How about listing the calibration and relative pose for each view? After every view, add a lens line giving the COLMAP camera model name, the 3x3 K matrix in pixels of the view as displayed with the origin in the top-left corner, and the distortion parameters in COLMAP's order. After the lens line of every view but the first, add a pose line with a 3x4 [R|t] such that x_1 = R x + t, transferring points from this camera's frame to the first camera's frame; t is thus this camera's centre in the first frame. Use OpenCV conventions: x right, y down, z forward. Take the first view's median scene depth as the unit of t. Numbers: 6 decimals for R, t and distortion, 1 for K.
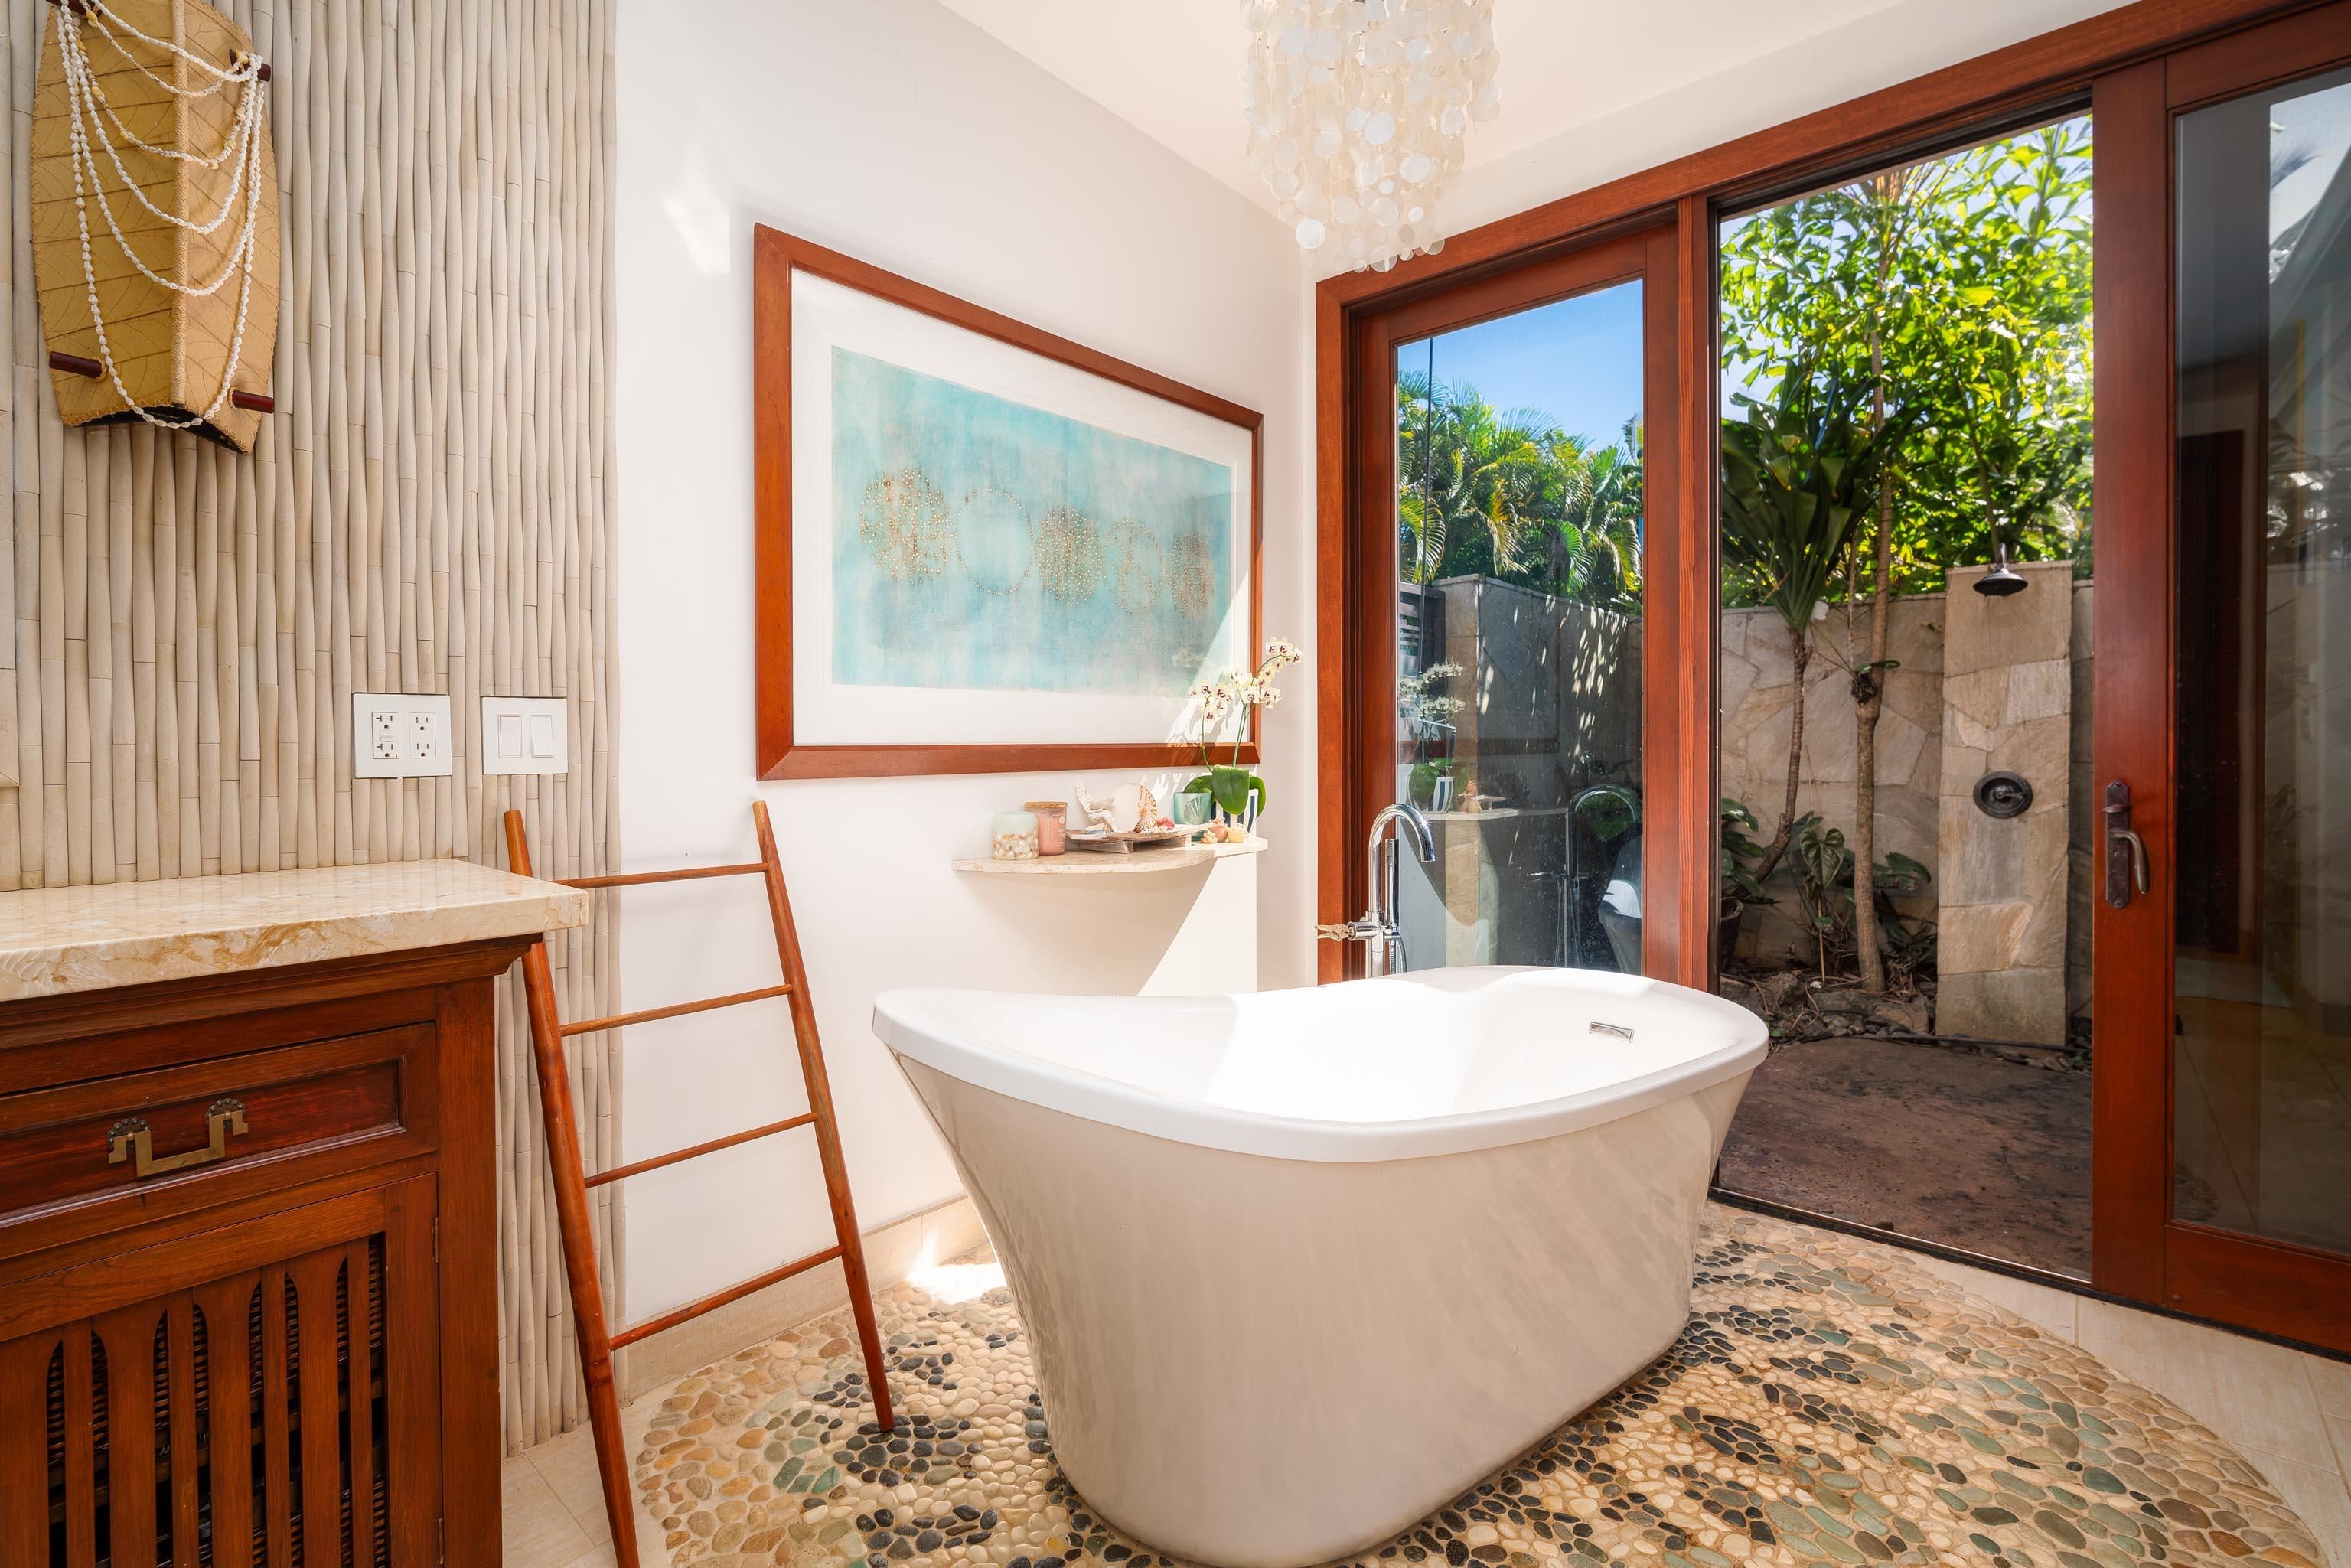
lens RADIAL K [[1024.3, 0, 1175.1], [0, 1024.3, 760.9], [0, 0, 1]] dist [-0.014858, 0.004642]
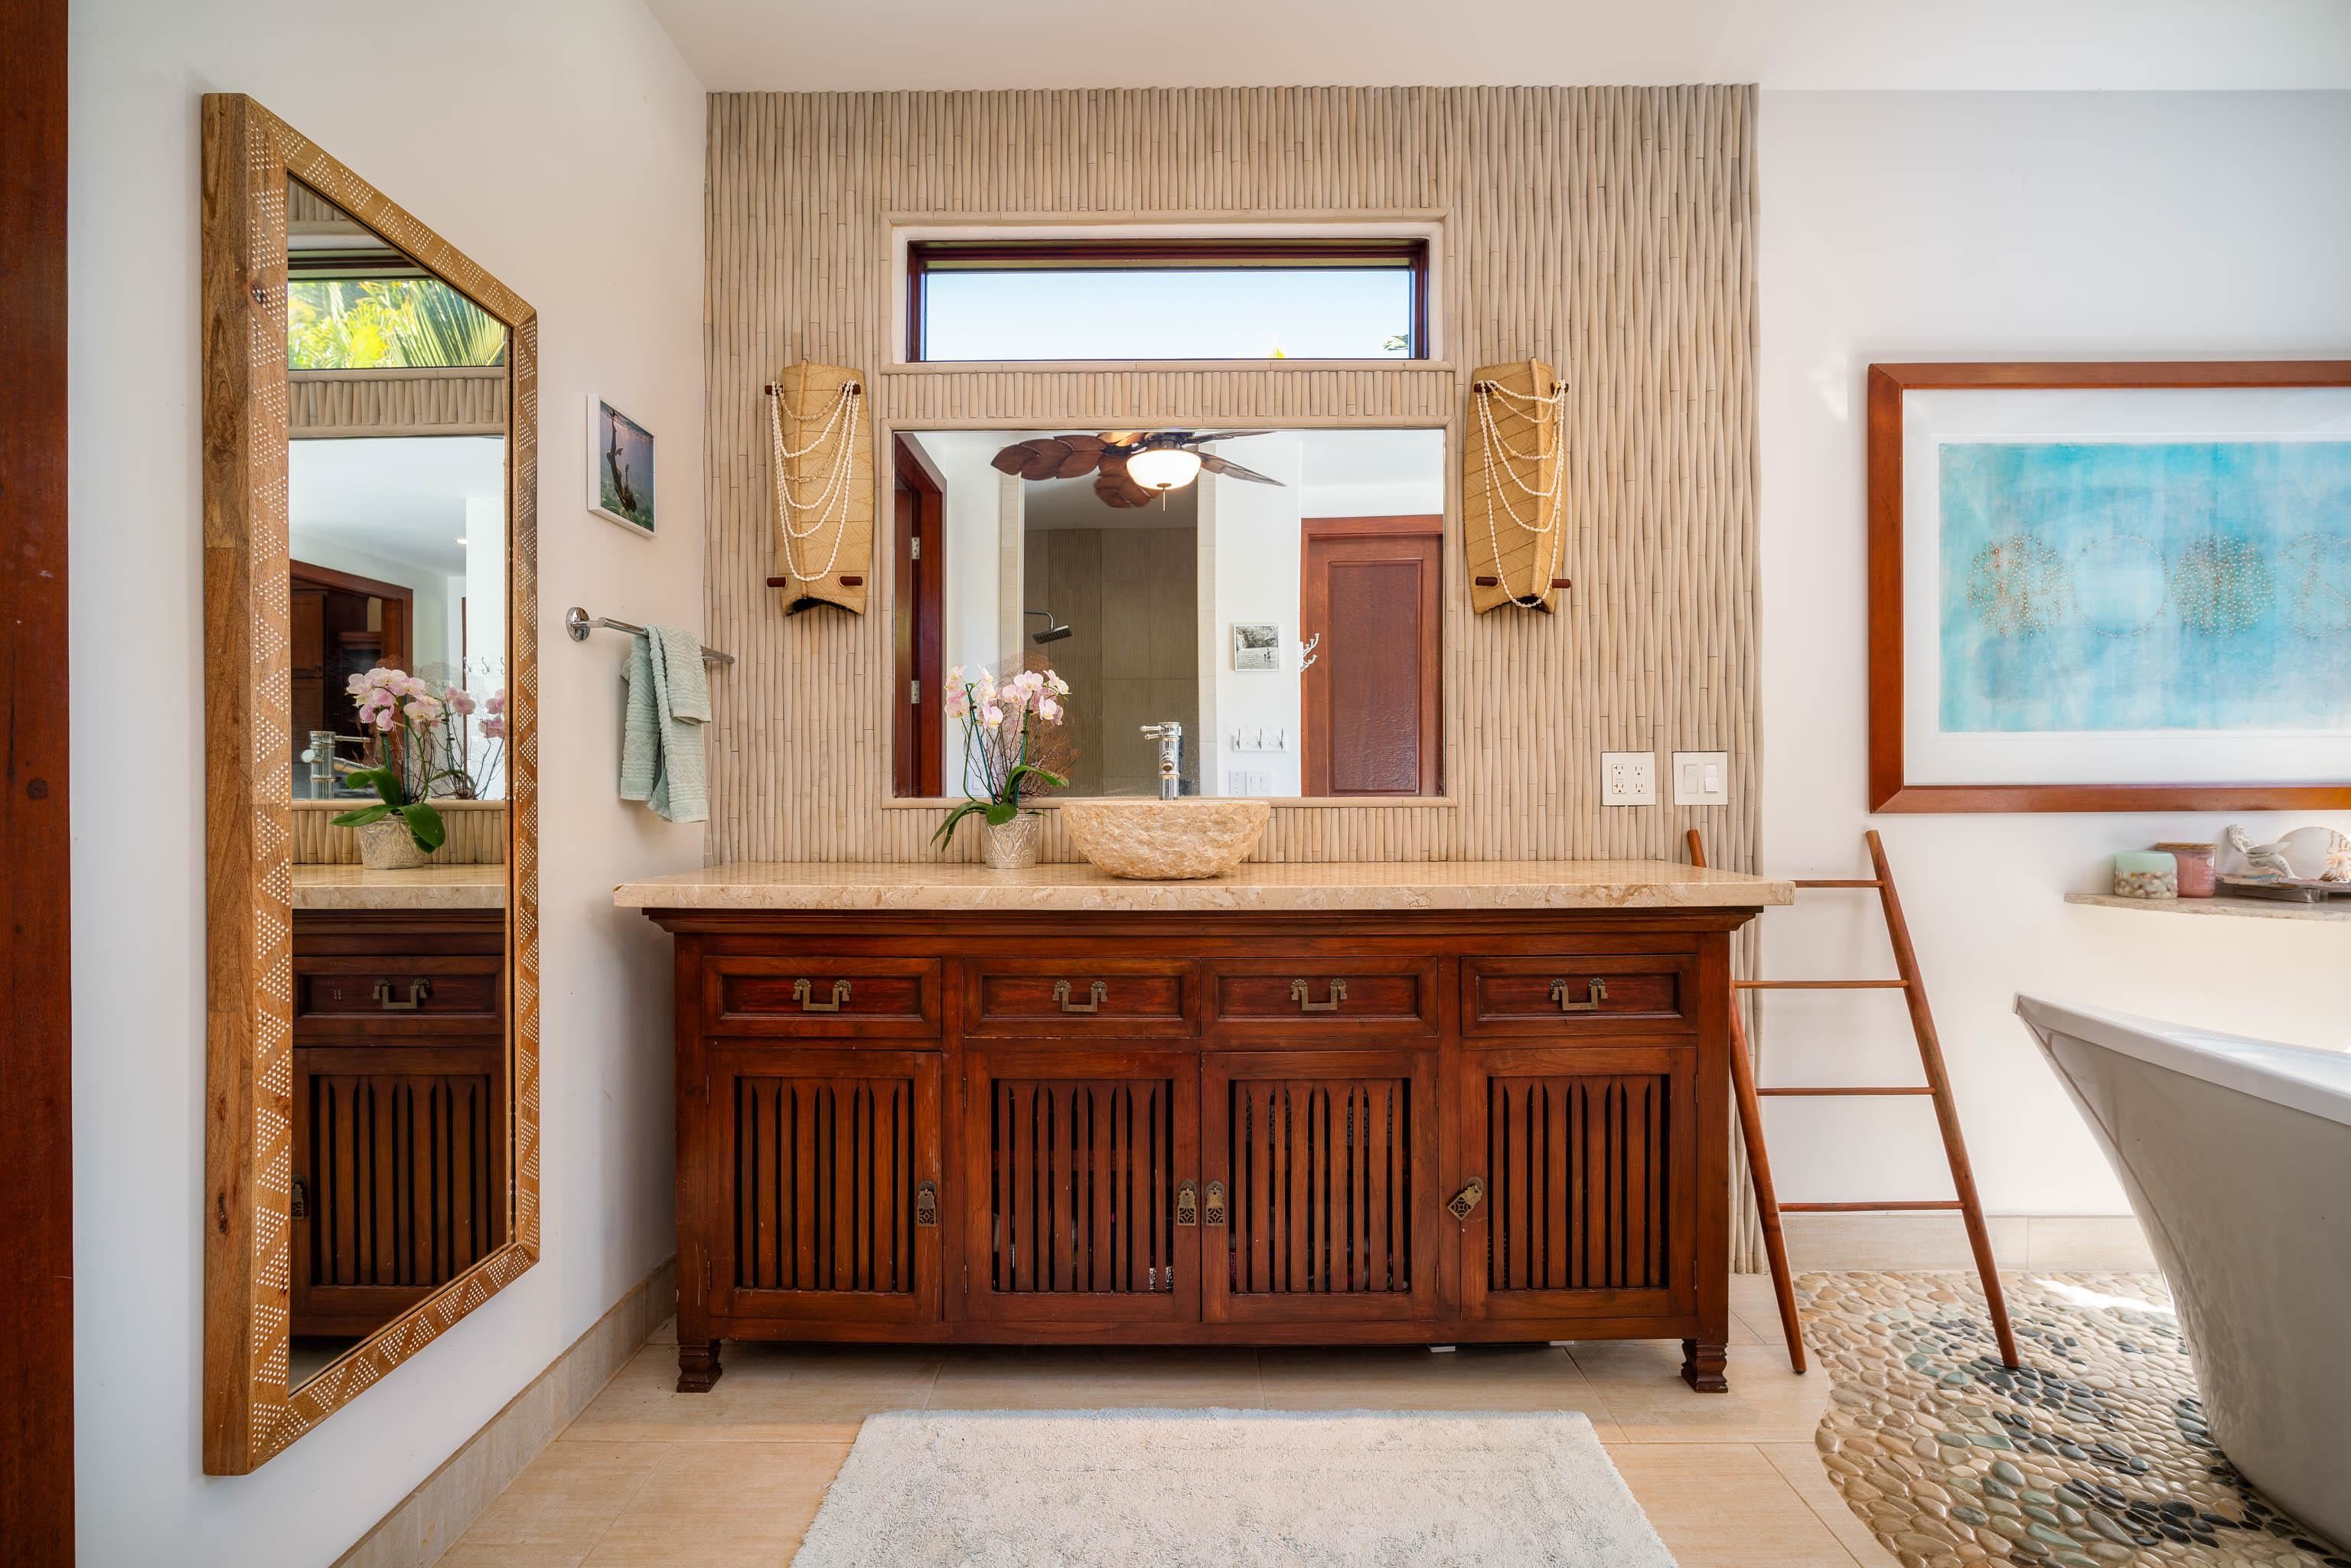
lens RADIAL K [[1024.3, 0, 1166.2], [0, 1024.3, 788.9], [0, 0, 1]] dist [-0.014858, 0.004642]
pose [[0.643491, 0.002767, -0.765449, -0.016027], [-0.011516, 0.999915, -0.006067, 0.007310], [0.765367, 0.012719, 0.643468, -0.485694]]
